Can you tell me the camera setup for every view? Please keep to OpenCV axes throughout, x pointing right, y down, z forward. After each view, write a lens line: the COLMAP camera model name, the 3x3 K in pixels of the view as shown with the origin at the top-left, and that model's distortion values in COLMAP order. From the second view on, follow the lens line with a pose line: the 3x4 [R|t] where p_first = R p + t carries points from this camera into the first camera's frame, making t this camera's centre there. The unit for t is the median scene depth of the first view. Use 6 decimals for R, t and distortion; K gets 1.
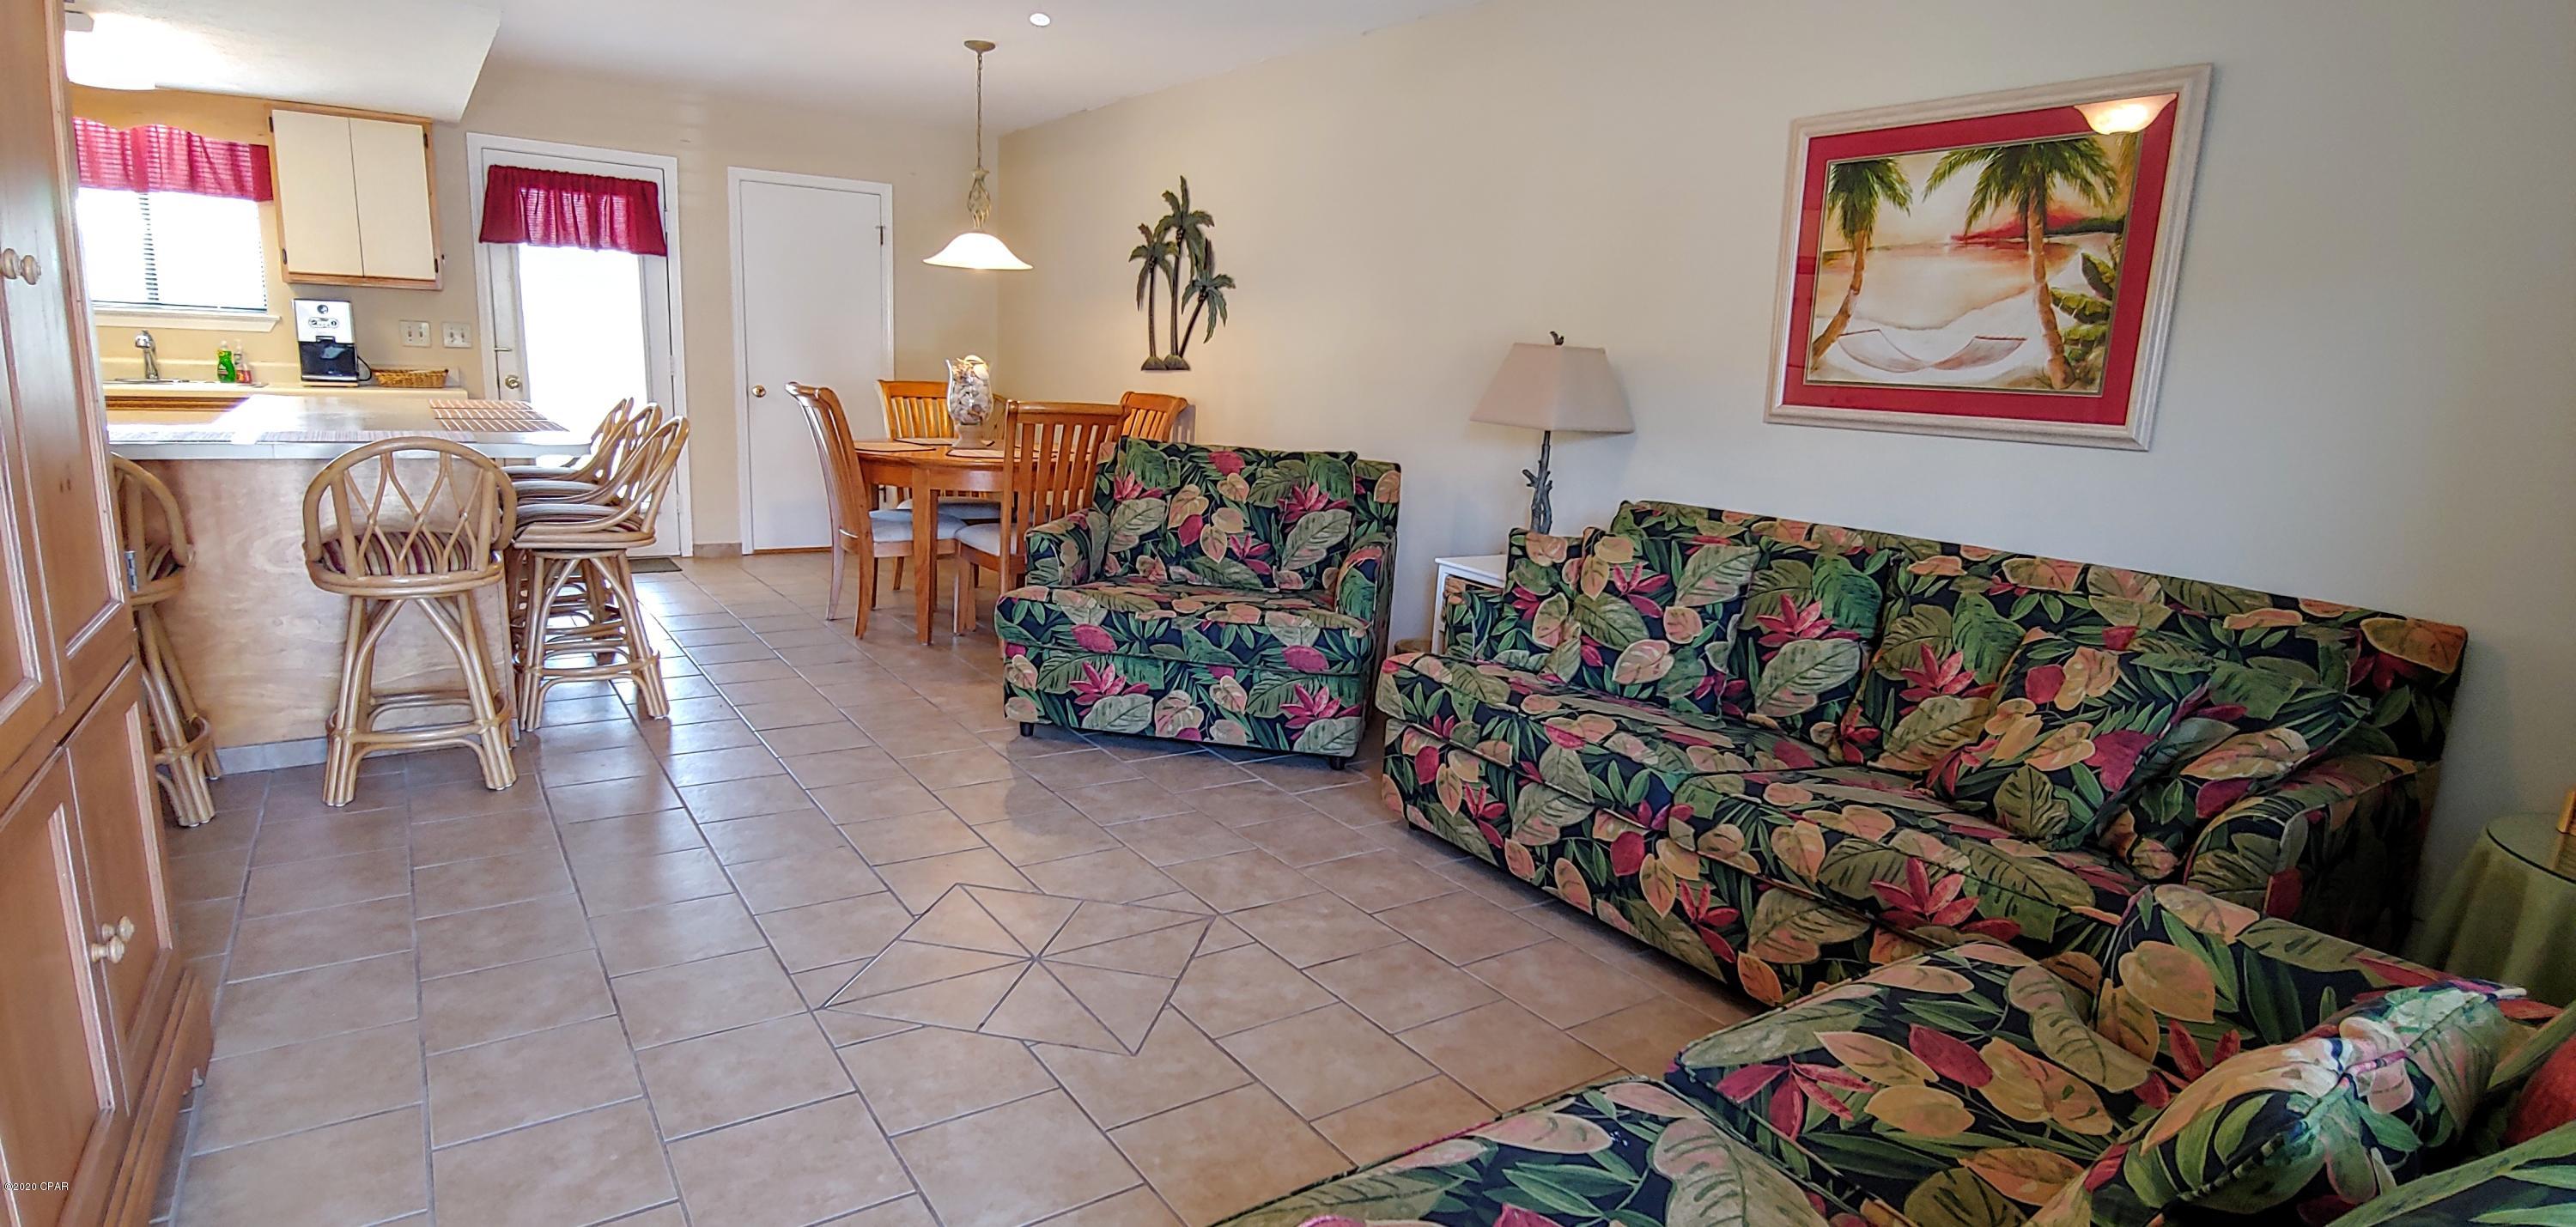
lens RADIAL K [[1285.1, 0, 1289.6], [0, 1285.1, 641.7], [0, 0, 1]] dist [-0.016417, 0.000296]
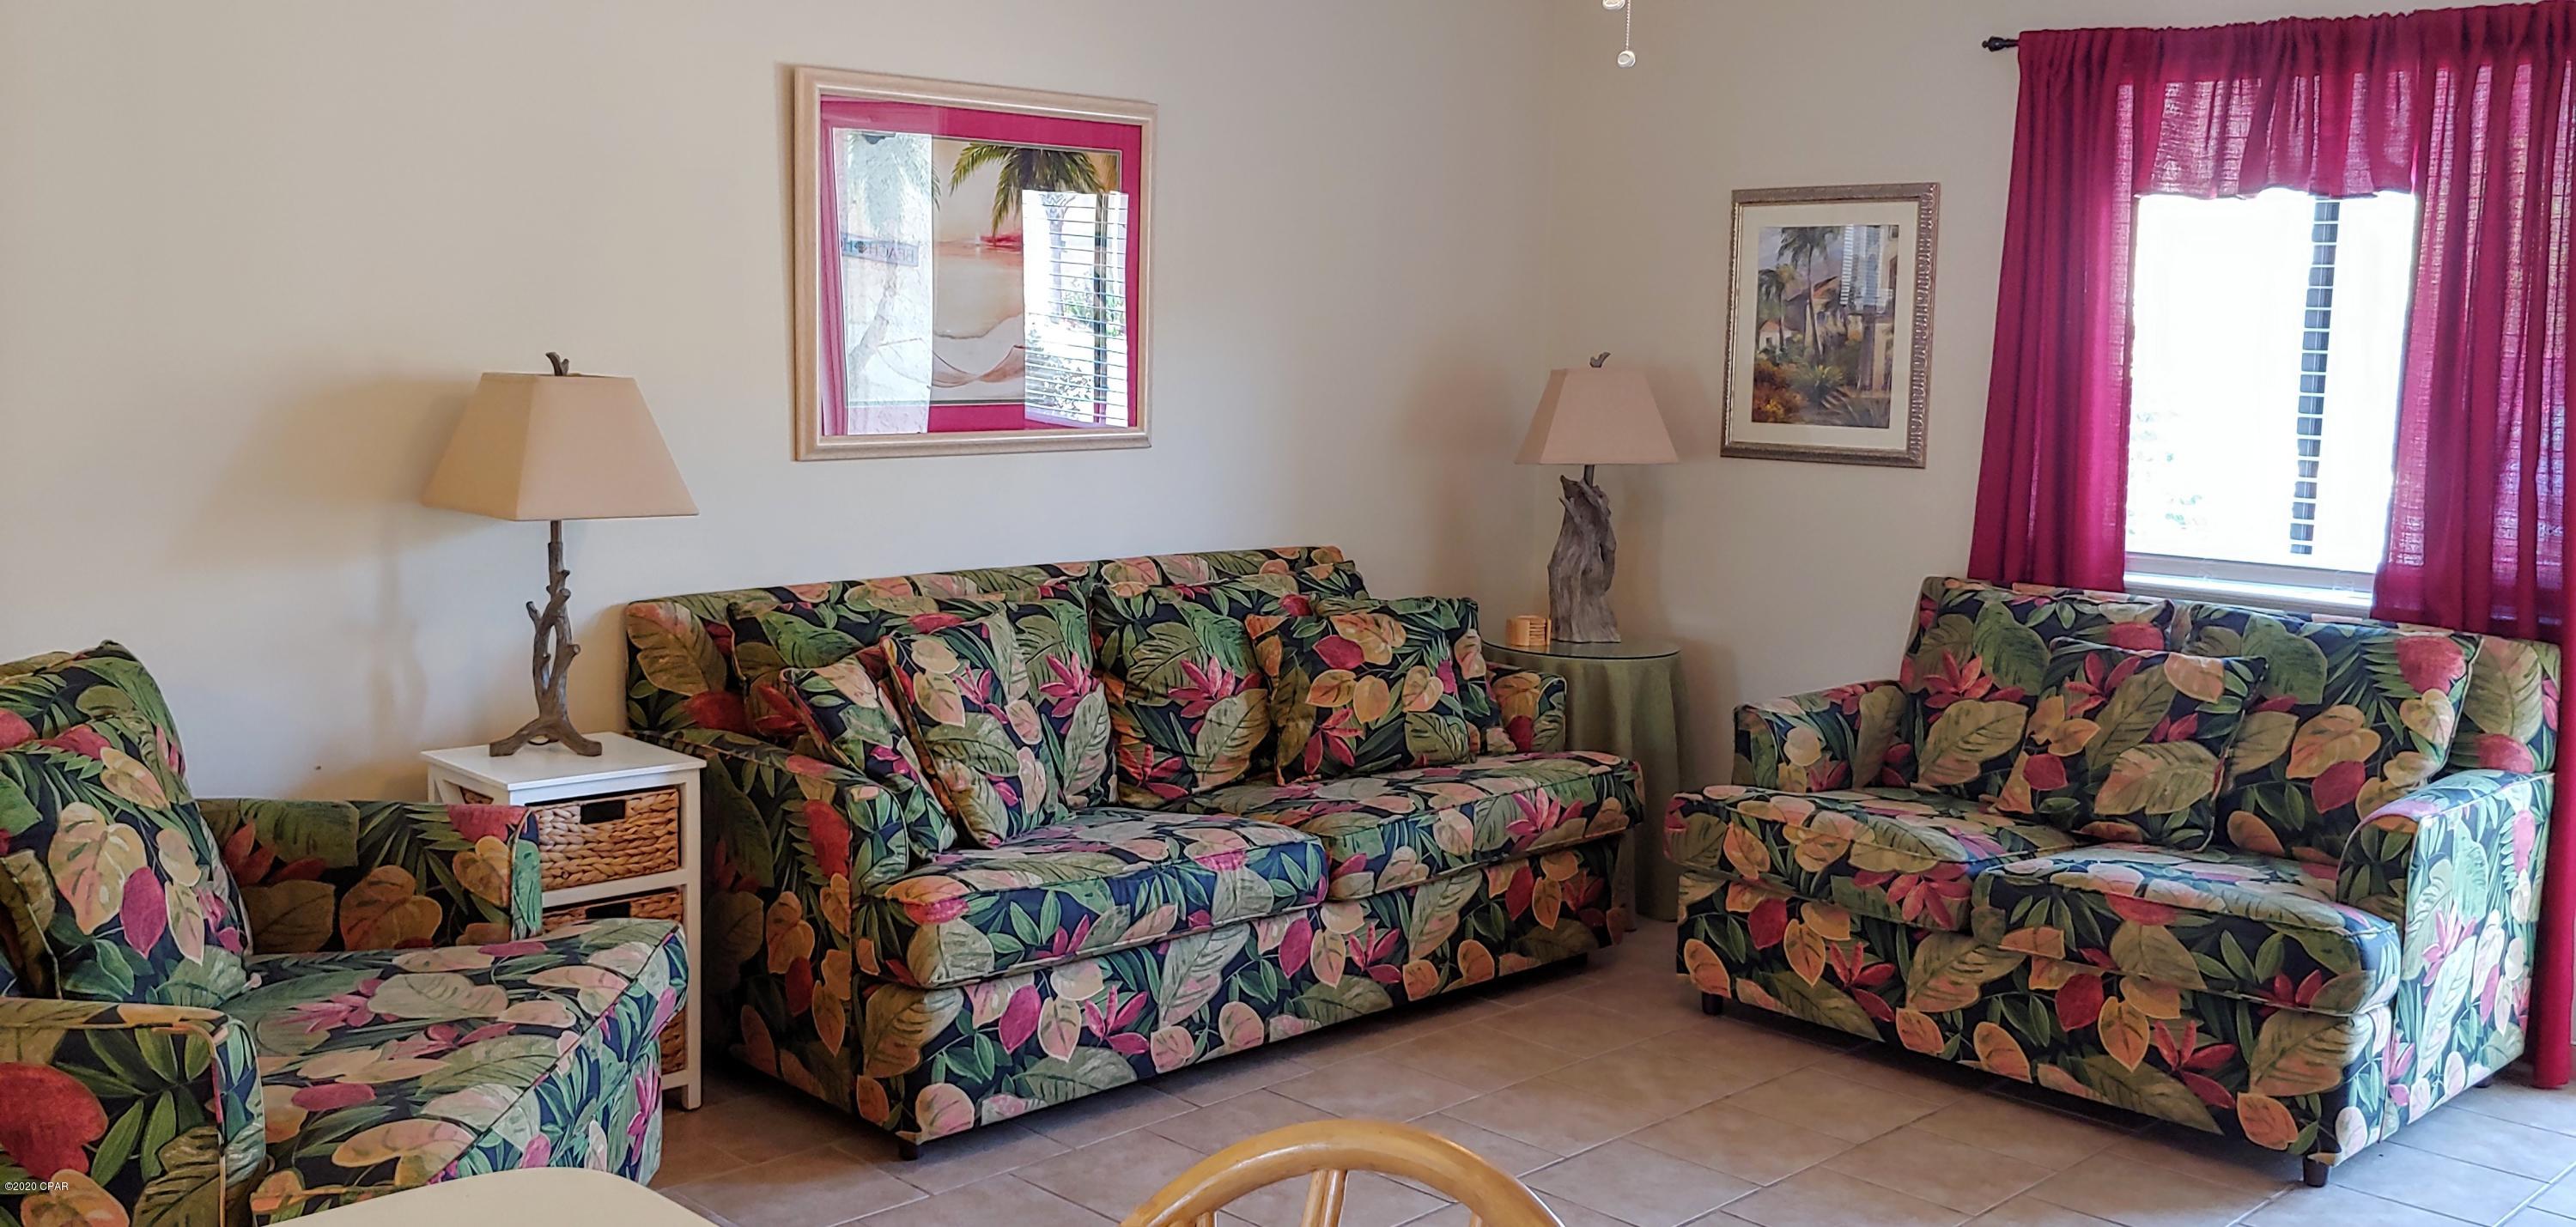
lens RADIAL K [[2204.9, 0, 1278.9], [0, 2204.9, 608.5], [0, 0, 1]] dist [0.218693, -0.543639]
pose [[-0.166949, -0.184084, 0.968628, -1.104769], [0.186513, 0.958782, 0.214360, -0.367551], [-0.968164, 0.216449, -0.125733, 1.062485]]
